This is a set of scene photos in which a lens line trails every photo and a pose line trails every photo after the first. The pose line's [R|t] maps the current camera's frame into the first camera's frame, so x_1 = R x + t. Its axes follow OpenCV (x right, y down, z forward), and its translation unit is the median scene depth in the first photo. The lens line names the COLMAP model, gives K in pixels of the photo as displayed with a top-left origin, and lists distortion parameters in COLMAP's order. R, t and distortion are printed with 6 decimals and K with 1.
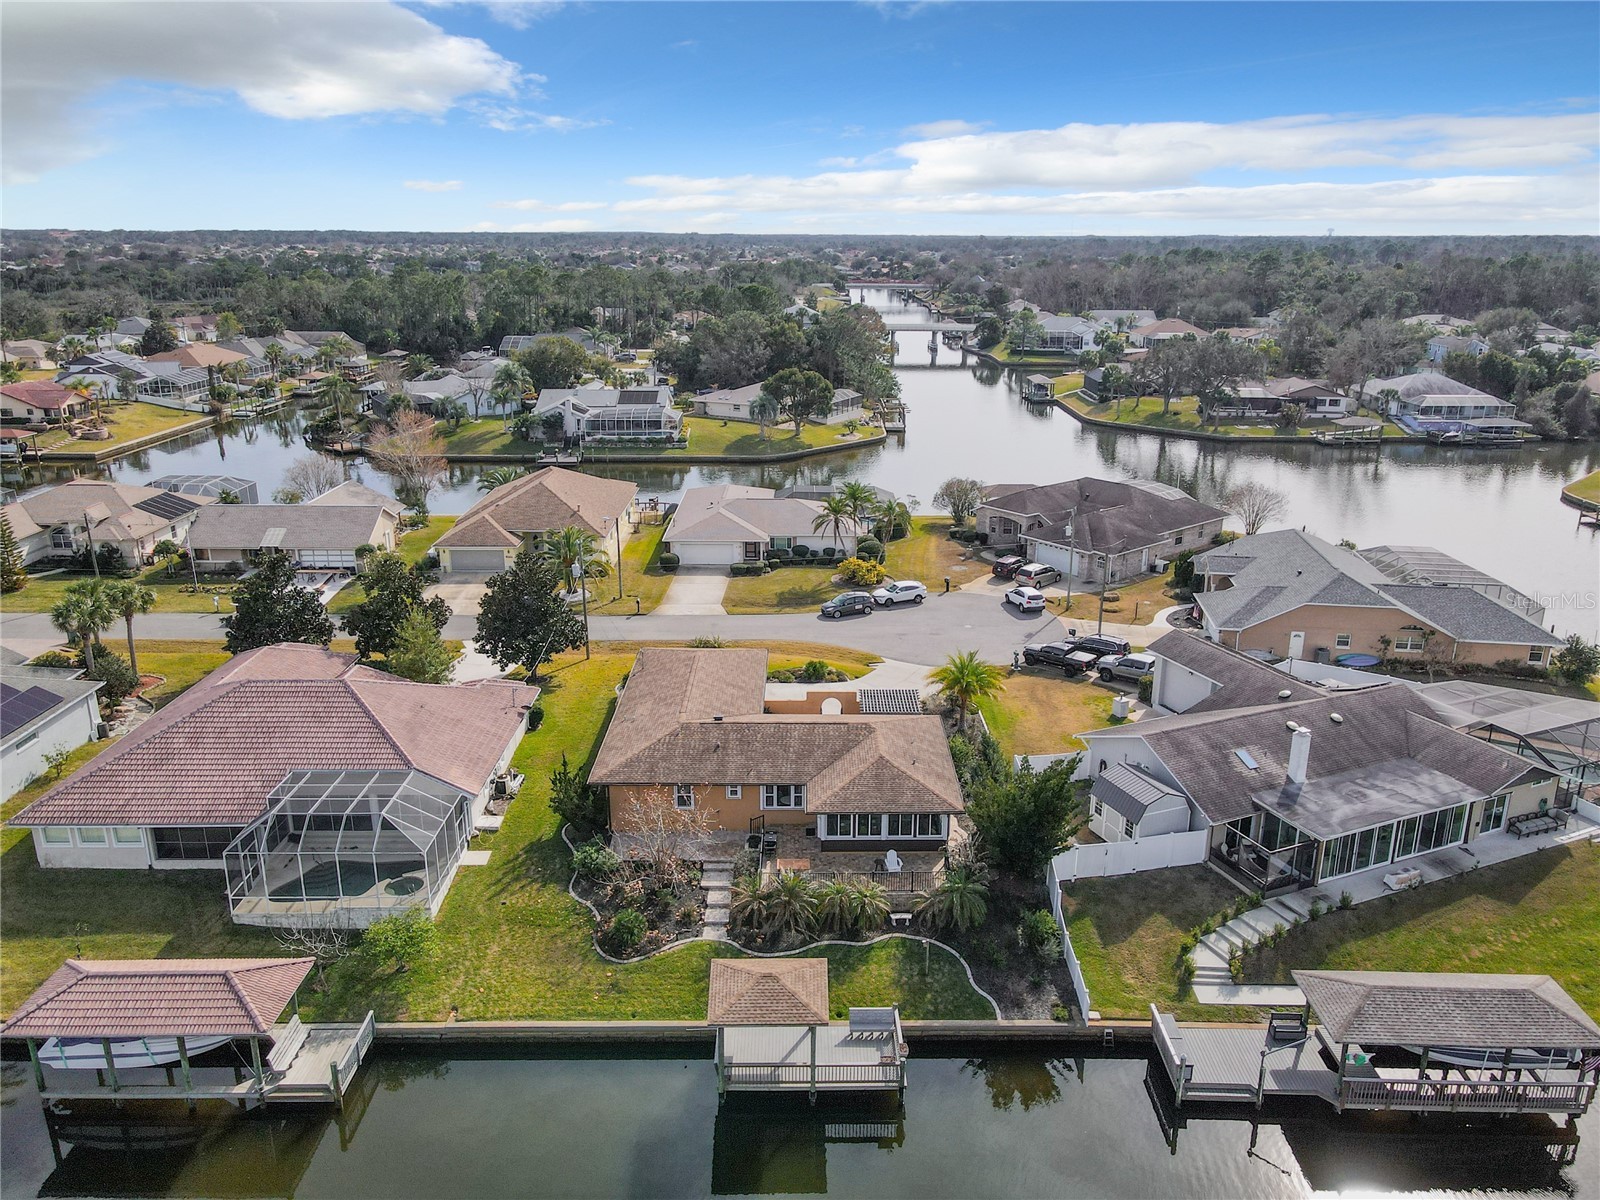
lens RADIAL K [[1184.7, 0, 806.4], [0, 1184.7, 606.2], [0, 0, 1]] dist [-0.002556, 0.044490]
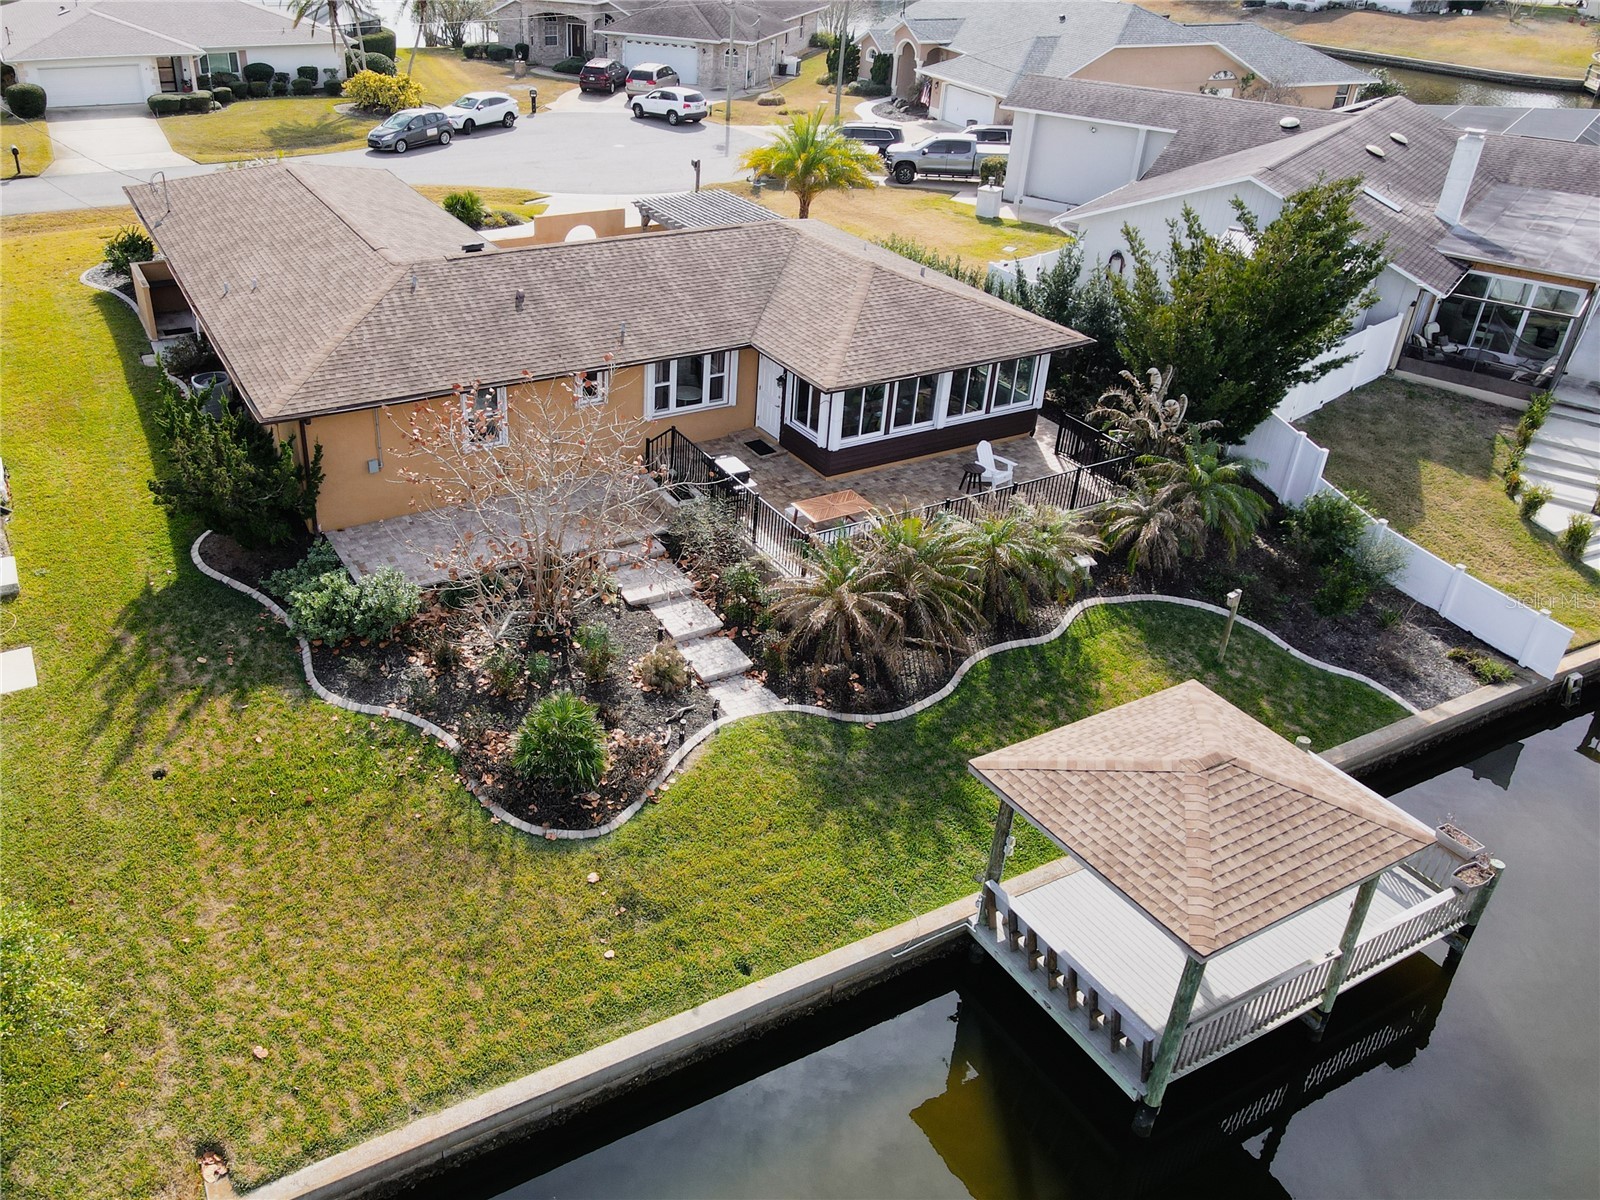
lens RADIAL K [[1284.3, 0, 660.8], [0, 1284.3, 508.8], [0, 0, 1]] dist [0.000318, 0.001887]
pose [[0.888026, -0.192067, 0.417756, -0.156236], [0.116730, 0.972981, 0.199204, 0.068360], [-0.444729, -0.128133, 0.886453, 0.356138]]
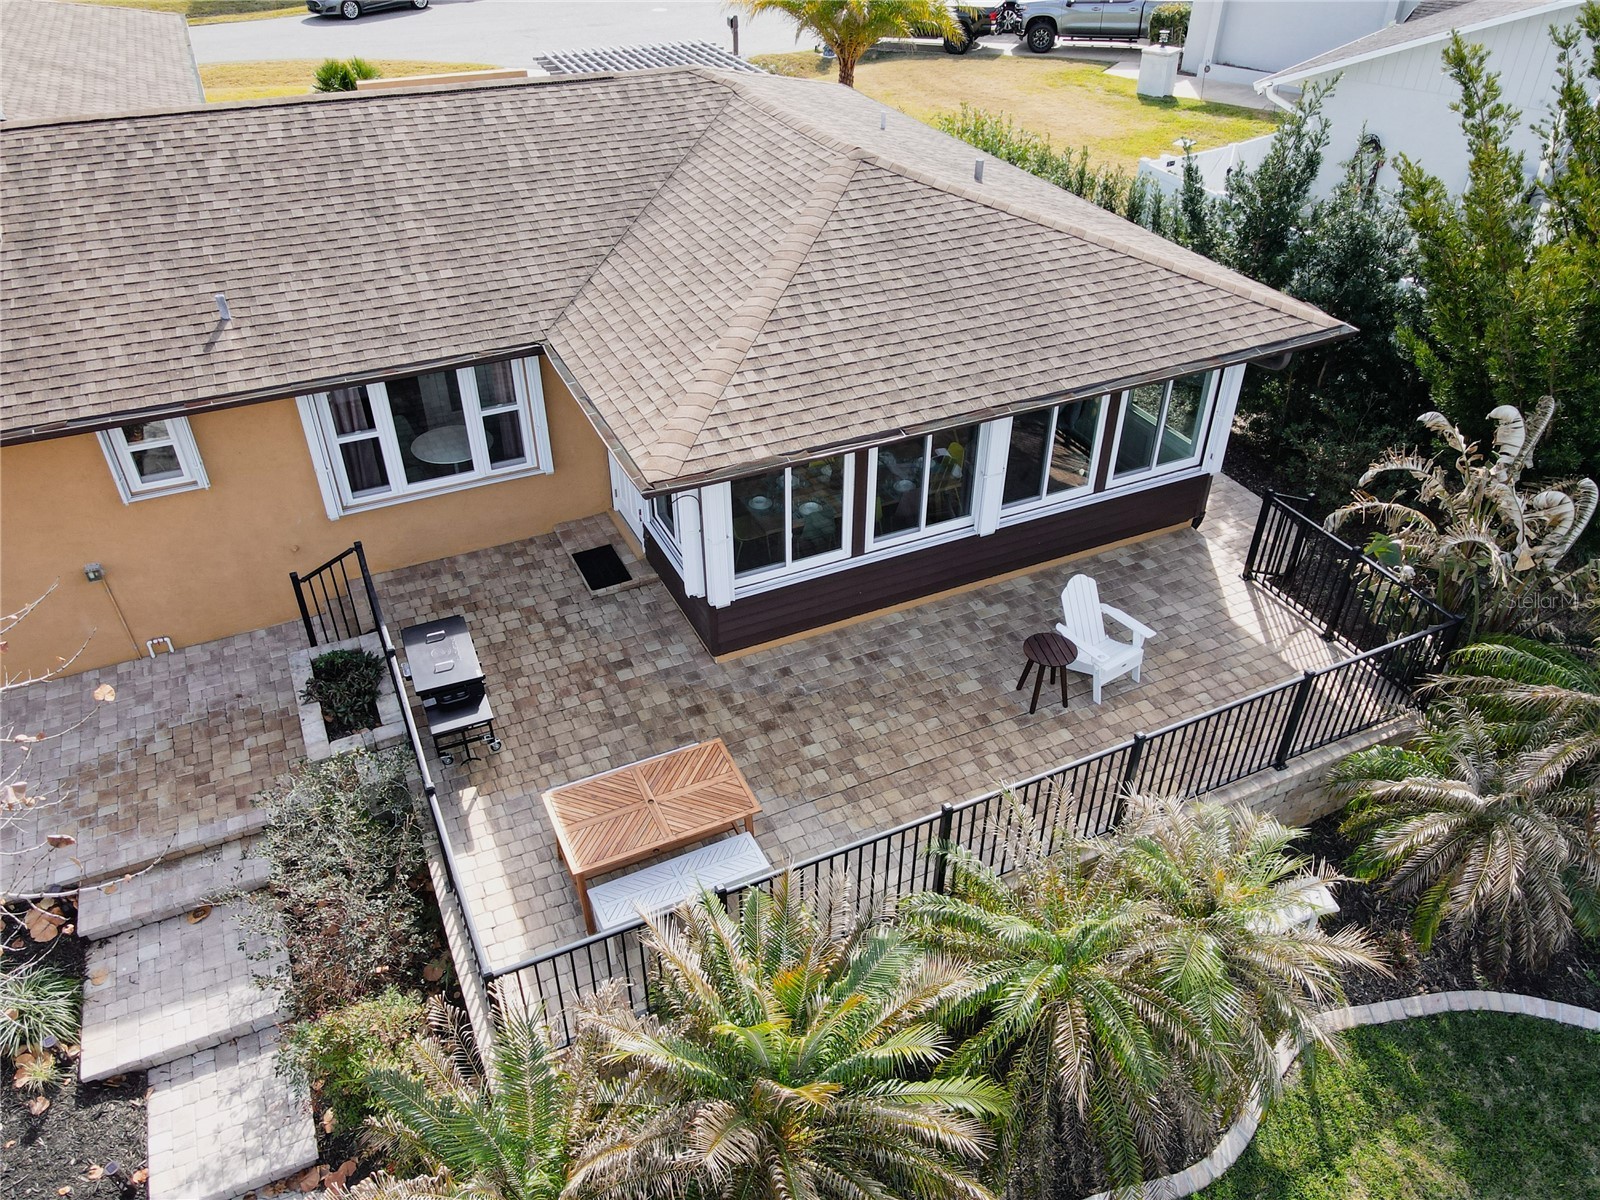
lens RADIAL K [[1184.7, 0, 806.4], [0, 1184.7, 606.2], [0, 0, 1]] dist [-0.002556, 0.044490]
pose [[0.904881, -0.246734, 0.346862, -0.024779], [0.124617, 0.932722, 0.338379, 0.081023], [-0.407016, -0.262968, 0.874749, 0.500031]]
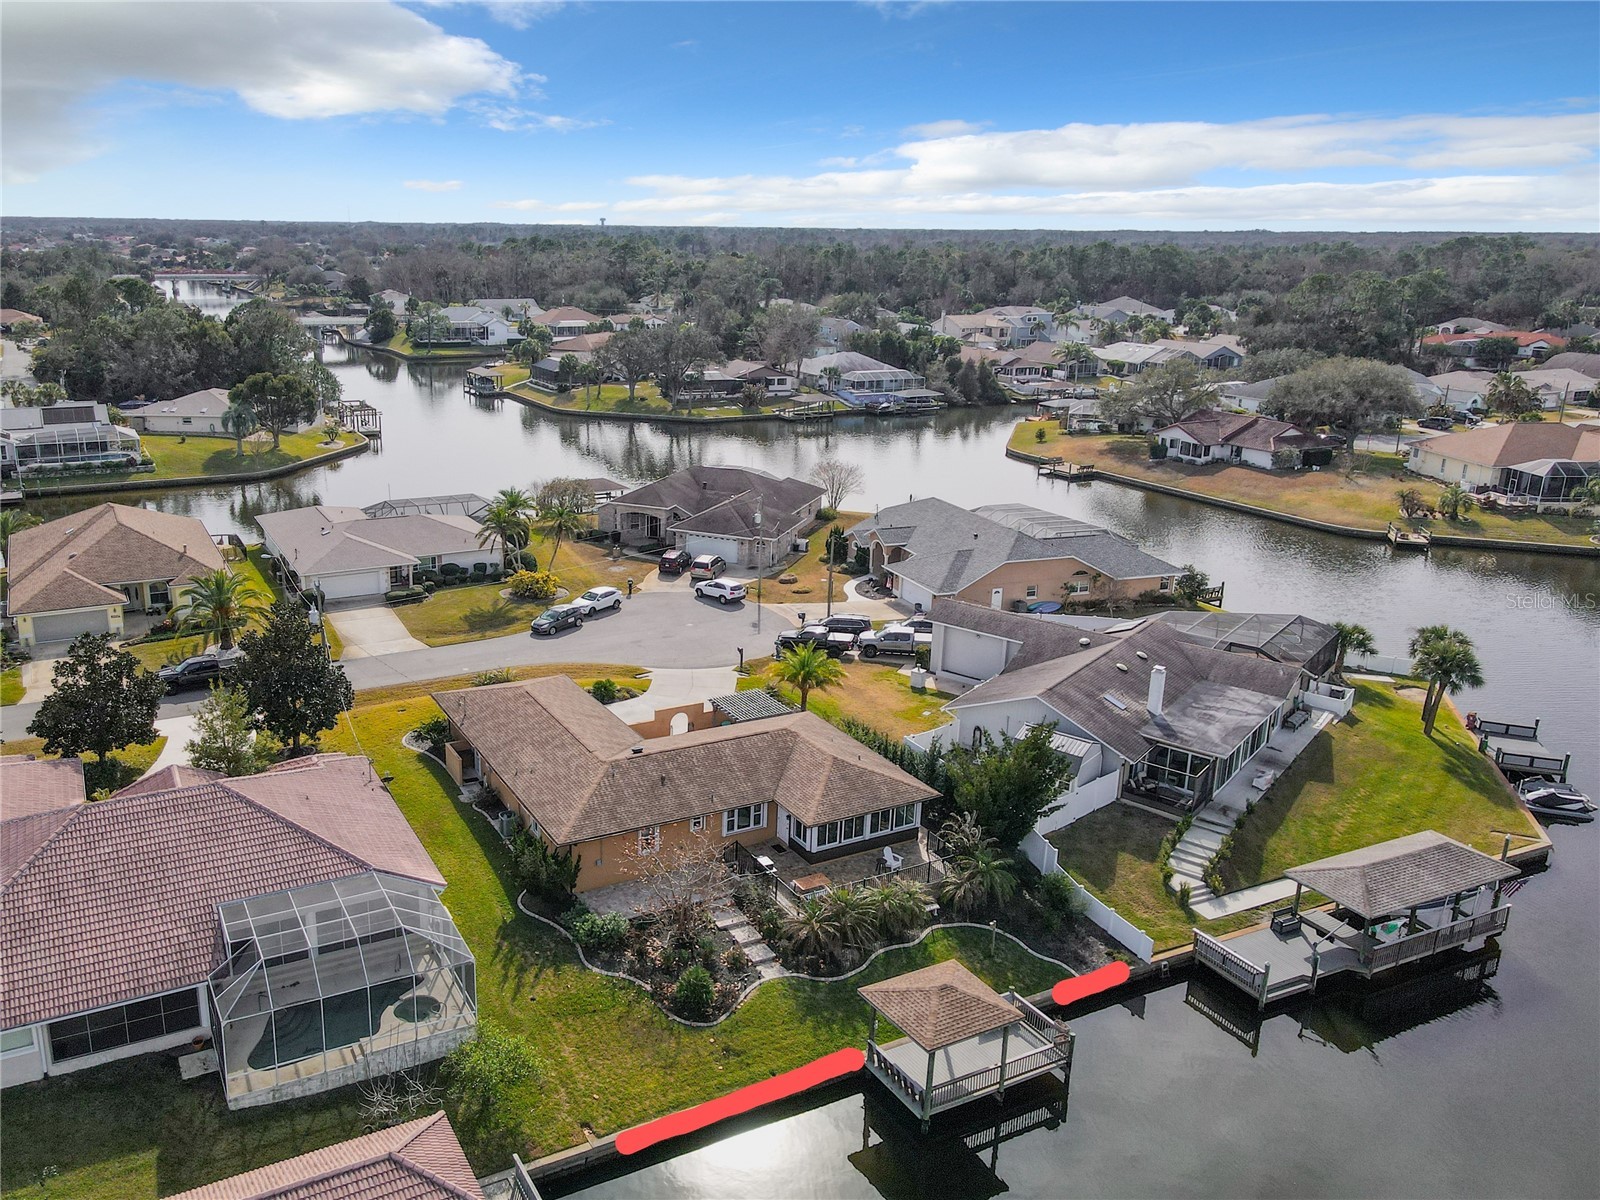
lens RADIAL K [[1260.8, 0, 657.9], [0, 1260.8, 603.0], [0, 0, 1]] dist [-0.038876, 0.110204]
pose [[0.899611, -0.121387, 0.419483, -0.304296], [0.124988, 0.991976, 0.019006, -0.022696], [-0.418424, 0.035333, 0.907564, 0.074962]]
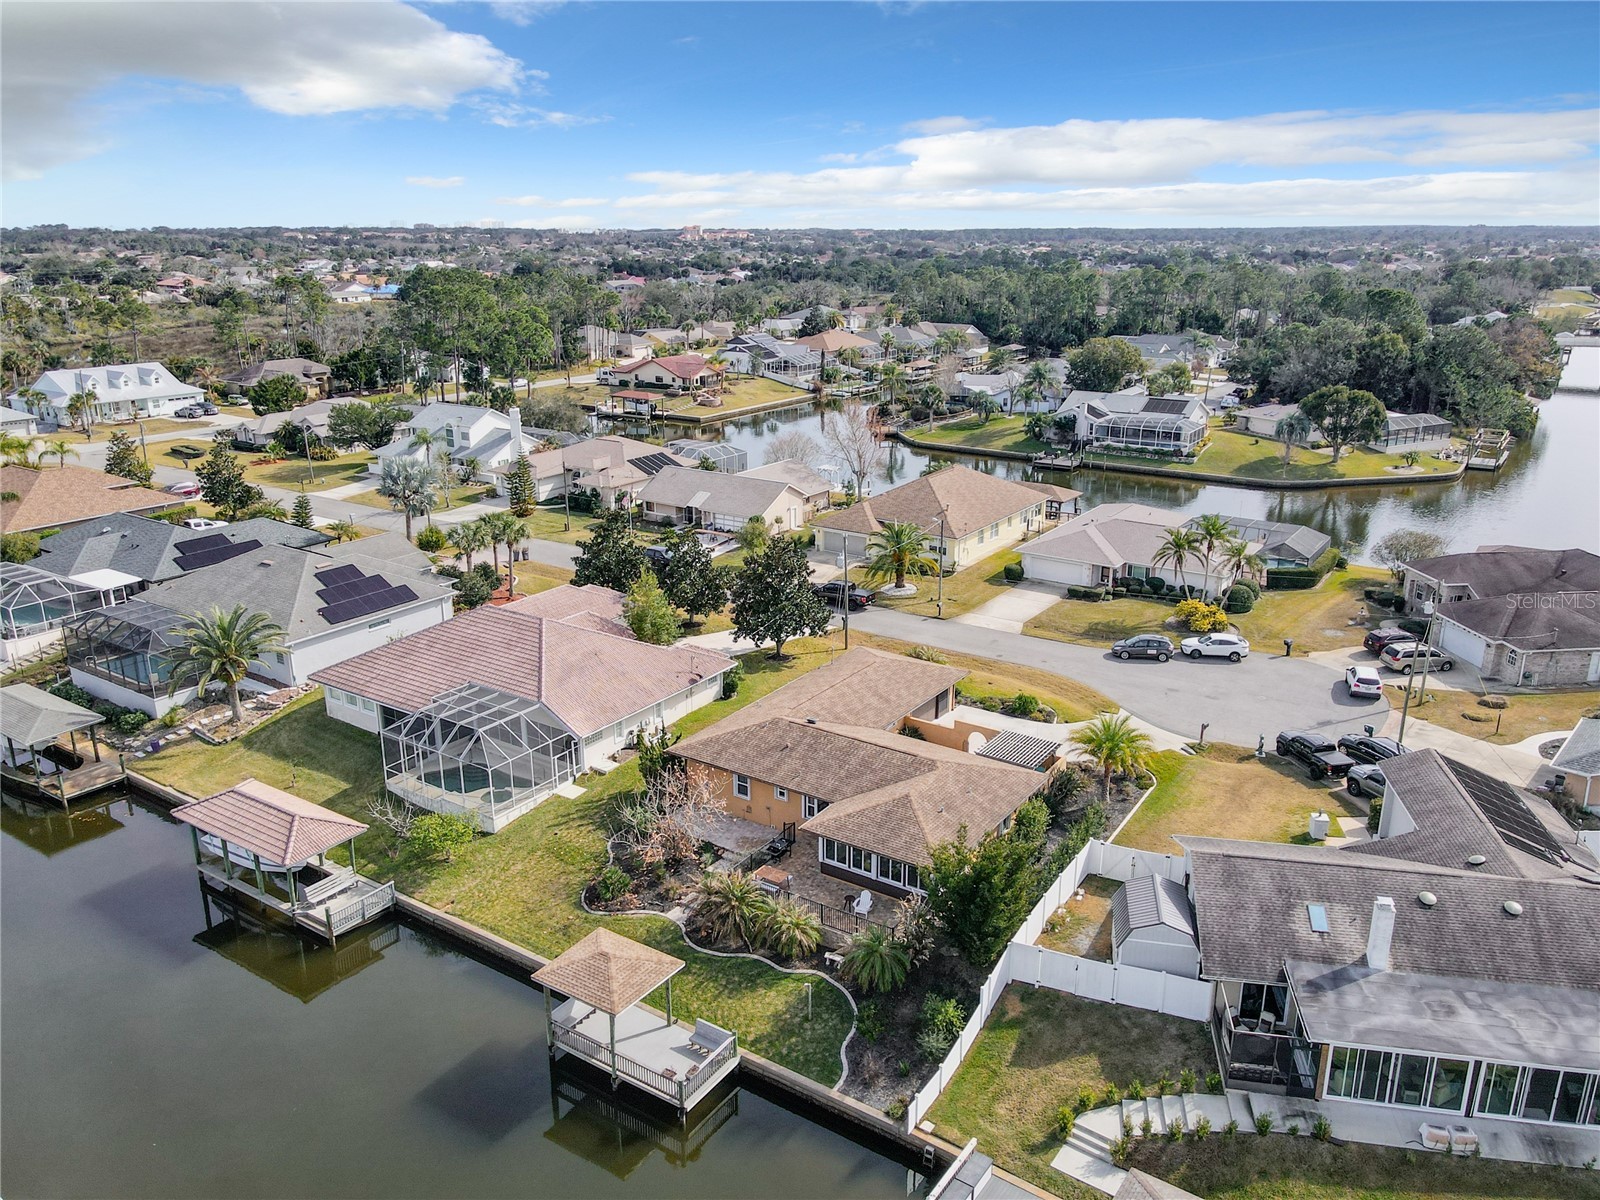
lens RADIAL K [[1184.7, 0, 806.4], [0, 1184.7, 606.2], [0, 0, 1]] dist [-0.002556, 0.044490]
pose [[0.830018, 0.168579, -0.531650, 0.296616], [-0.167337, 0.984582, 0.050950, -0.035240], [0.532042, 0.046675, 0.845430, 0.095193]]
